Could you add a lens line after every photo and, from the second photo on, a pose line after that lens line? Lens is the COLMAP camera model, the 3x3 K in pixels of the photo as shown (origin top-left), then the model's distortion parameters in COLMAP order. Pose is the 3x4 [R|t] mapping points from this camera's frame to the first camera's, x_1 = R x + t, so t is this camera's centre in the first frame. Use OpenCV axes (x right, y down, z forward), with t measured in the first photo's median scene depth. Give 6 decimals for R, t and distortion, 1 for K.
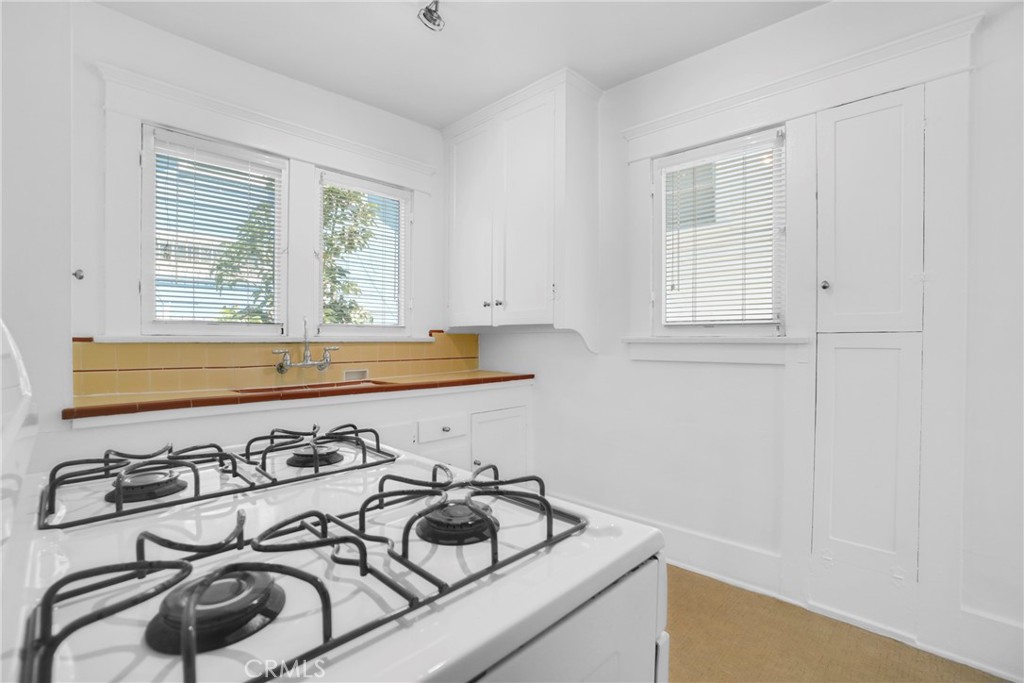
lens RADIAL K [[464.6, 0, 512.0], [0, 464.6, 341.5], [0, 0, 1]] dist [-0.003752, -0.000469]
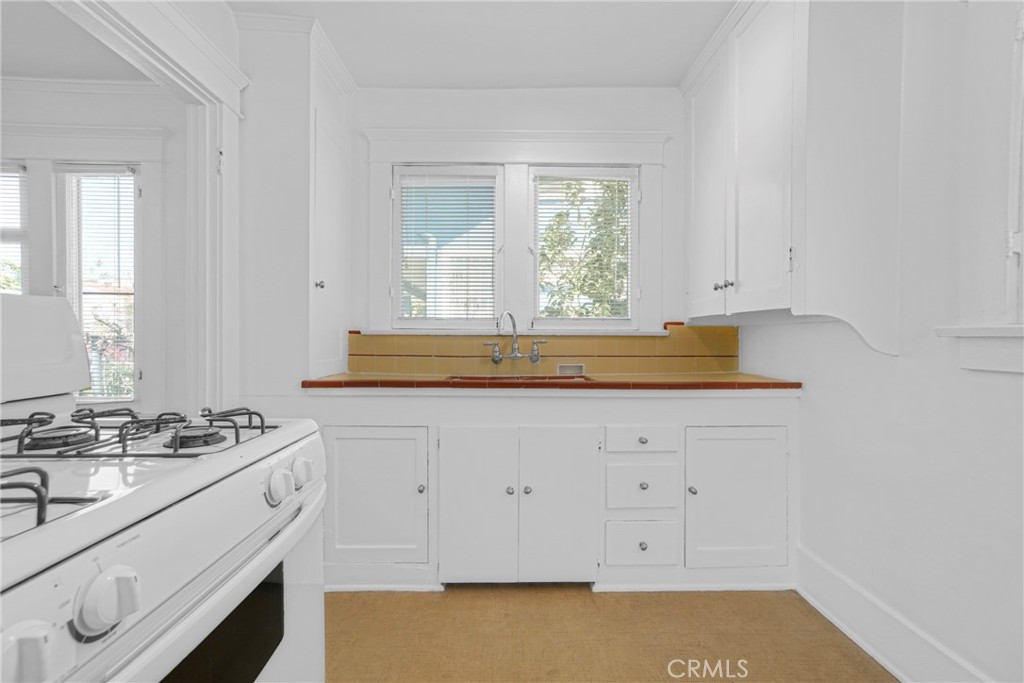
lens RADIAL K [[453.0, 0, 509.0], [0, 453.0, 335.2], [0, 0, 1]] dist [-0.019094, -0.000002]
pose [[0.714263, 0.000364, -0.699878, 0.251358], [-0.006224, 0.999964, -0.005832, 0.007291], [0.699850, 0.008522, 0.714239, 0.255413]]
